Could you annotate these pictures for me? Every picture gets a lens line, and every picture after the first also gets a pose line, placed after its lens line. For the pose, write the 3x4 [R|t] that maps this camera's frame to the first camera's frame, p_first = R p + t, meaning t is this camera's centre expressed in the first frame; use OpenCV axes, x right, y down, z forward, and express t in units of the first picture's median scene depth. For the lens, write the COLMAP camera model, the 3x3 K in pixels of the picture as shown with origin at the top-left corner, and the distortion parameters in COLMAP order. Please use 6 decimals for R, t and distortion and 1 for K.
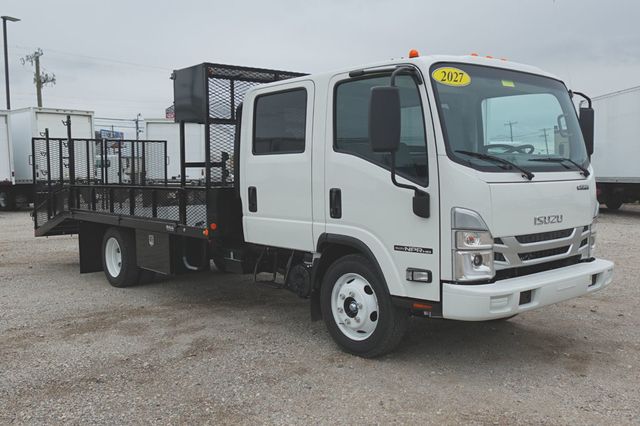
lens RADIAL K [[624.5, 0, 320.0], [0, 624.5, 213.0], [0, 0, 1]] dist [-0.005665, 0.012131]
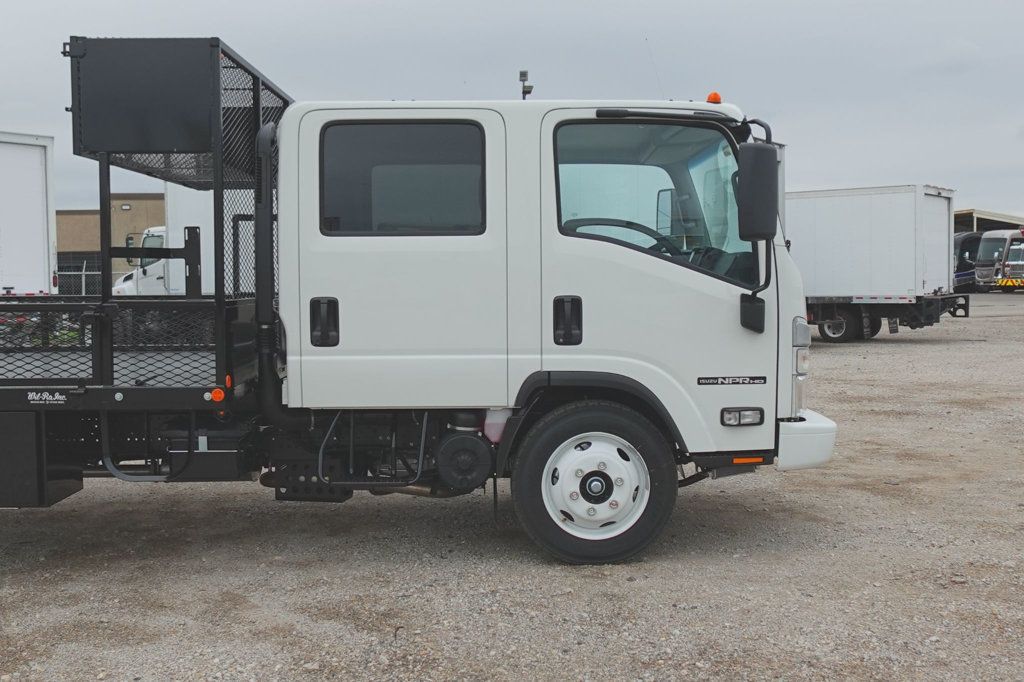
lens RADIAL K [[1114.1, 0, 512.0], [0, 1114.1, 341.0], [0, 0, 1]] dist [-0.013286, 0.021894]
pose [[0.635514, -0.036515, 0.771225, -0.845851], [0.050795, 0.998694, 0.005429, -0.004006], [-0.770417, 0.035724, 0.636539, 0.354159]]
